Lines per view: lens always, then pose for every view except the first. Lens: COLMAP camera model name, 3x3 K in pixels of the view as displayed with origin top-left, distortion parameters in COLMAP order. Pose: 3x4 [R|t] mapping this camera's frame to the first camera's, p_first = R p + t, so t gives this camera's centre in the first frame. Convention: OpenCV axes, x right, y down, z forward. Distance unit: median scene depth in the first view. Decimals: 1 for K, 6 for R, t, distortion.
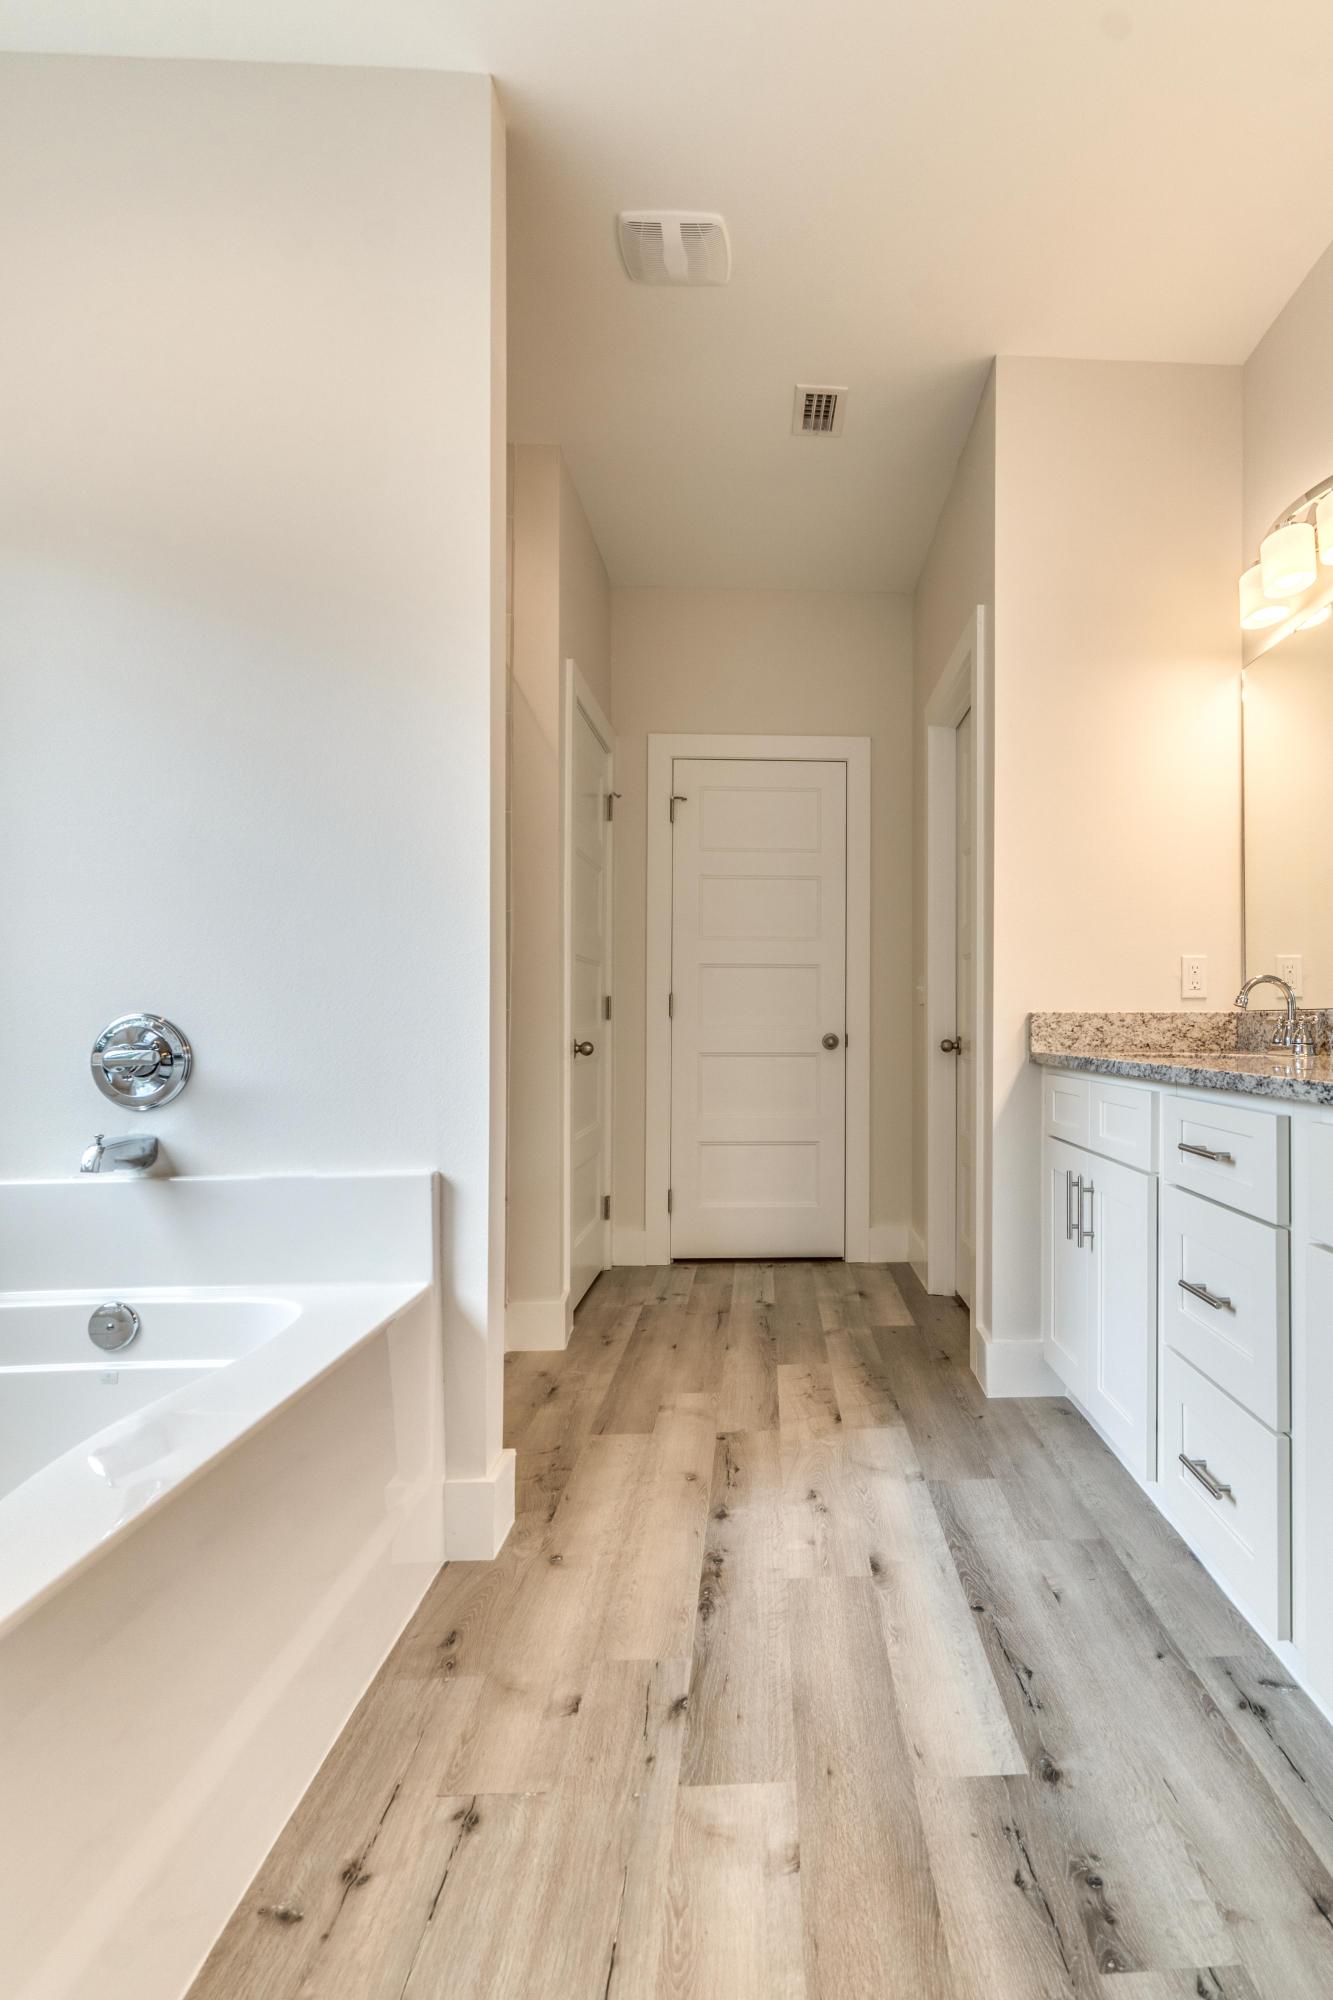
lens RADIAL K [[1143.4, 0, 803.8], [0, 1143.4, 1001.1], [0, 0, 1]] dist [-0.001747, -0.001639]
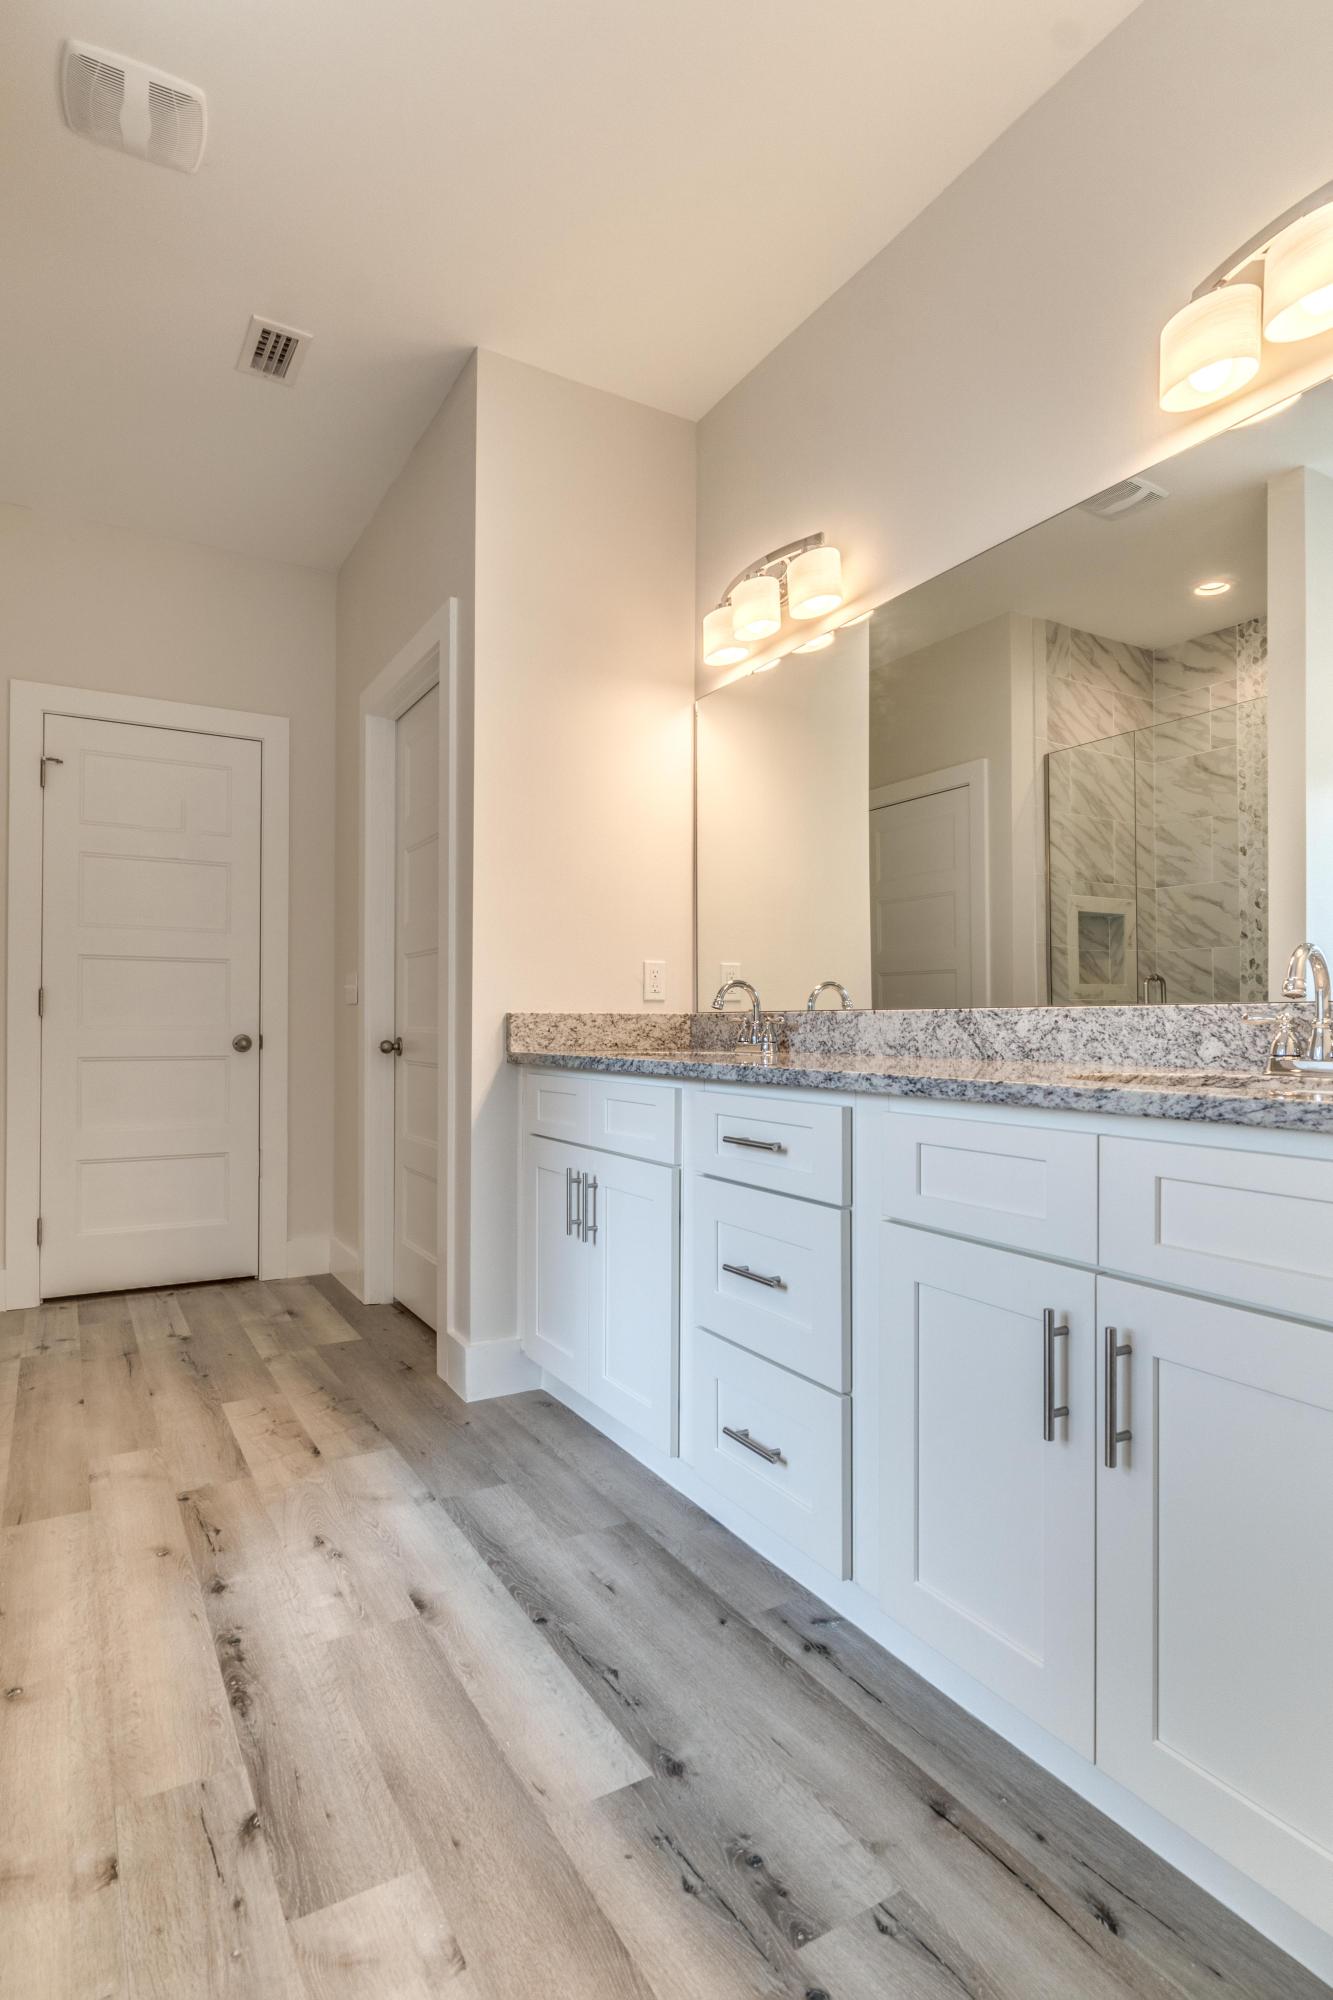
lens RADIAL K [[1098.0, 0, 702.5], [0, 1098.0, 1010.9], [0, 0, 1]] dist [-0.002114, -0.002027]
pose [[0.878850, 0.006985, 0.477048, -0.156916], [-0.010515, 0.999934, 0.004730, 0.002660], [-0.476983, -0.009173, 0.878865, 0.098898]]
